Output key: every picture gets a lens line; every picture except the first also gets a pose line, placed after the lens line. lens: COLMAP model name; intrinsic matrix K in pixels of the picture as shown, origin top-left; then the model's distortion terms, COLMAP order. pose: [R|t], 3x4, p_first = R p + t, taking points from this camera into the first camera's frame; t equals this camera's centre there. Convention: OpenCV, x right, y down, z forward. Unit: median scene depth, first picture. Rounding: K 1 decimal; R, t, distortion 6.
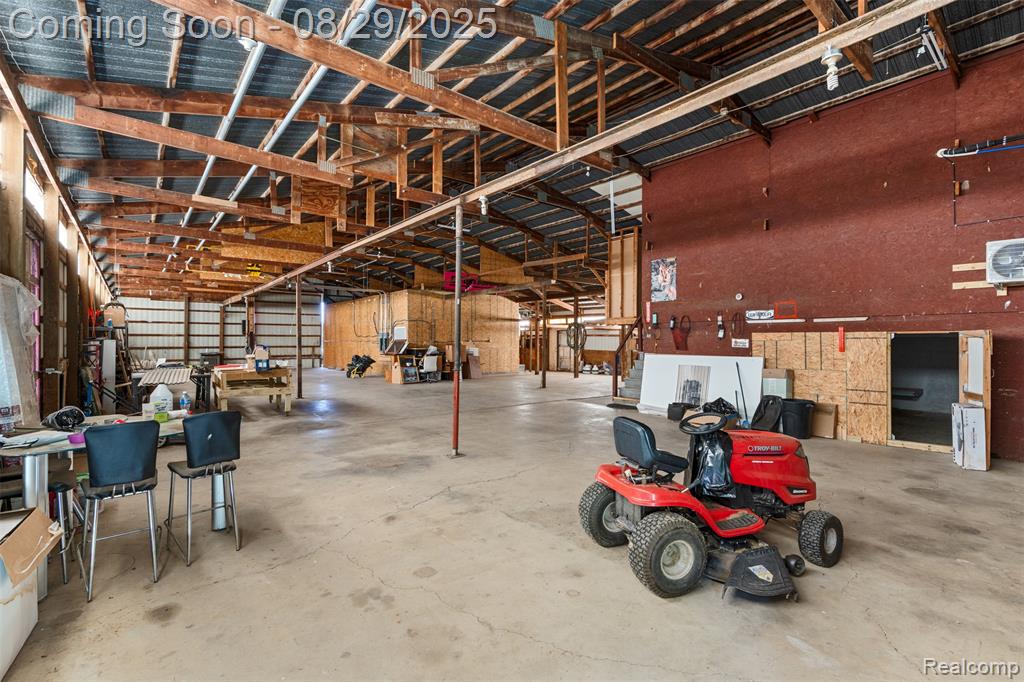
lens RADIAL K [[460.3, 0, 514.6], [0, 460.3, 335.4], [0, 0, 1]] dist [-0.011501, 0.001421]
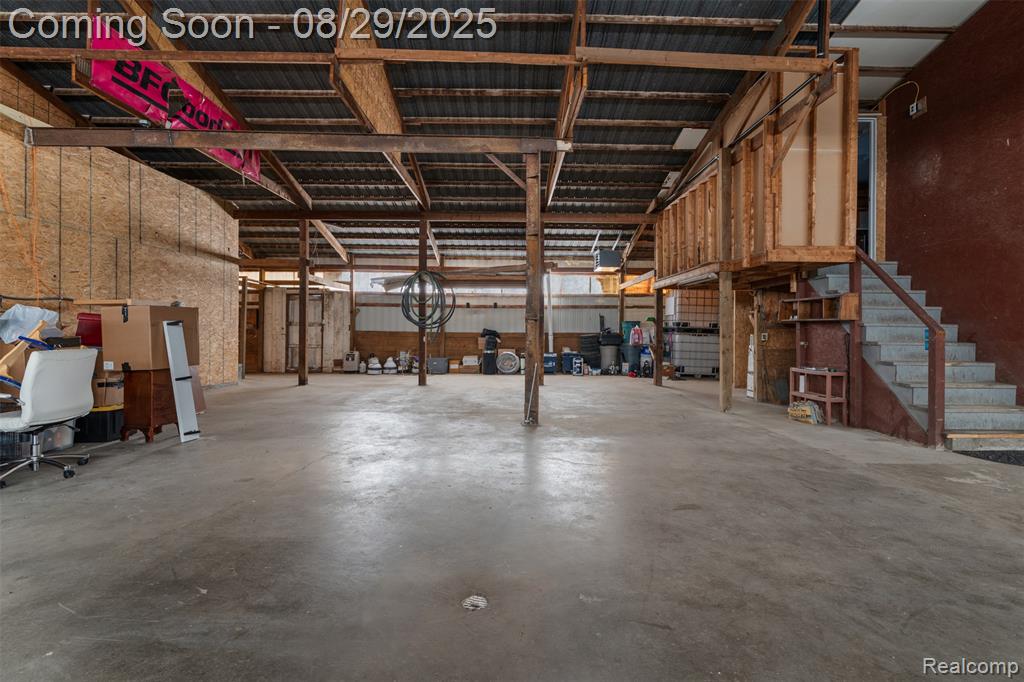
lens RADIAL K [[460.3, 0, 514.6], [0, 460.3, 335.4], [0, 0, 1]] dist [-0.011501, 0.001421]
pose [[0.618226, -0.007822, 0.785962, -0.170917], [-0.012317, 0.999731, 0.019638, 0.024849], [-0.785904, -0.021821, 0.617963, 0.539043]]
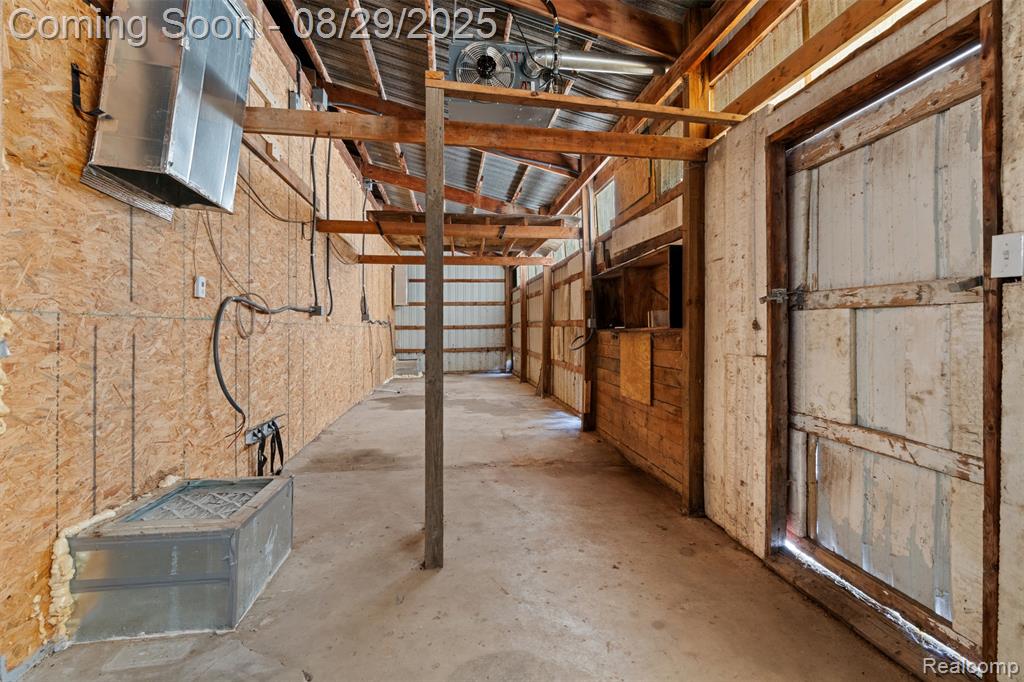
lens RADIAL K [[460.3, 0, 514.6], [0, 460.3, 335.4], [0, 0, 1]] dist [-0.011501, 0.001421]
pose [[0.854979, -0.001412, -0.518661, 0.108507], [0.008256, 0.999907, 0.010888, 0.031982], [0.518597, -0.013591, 0.854911, 0.997463]]
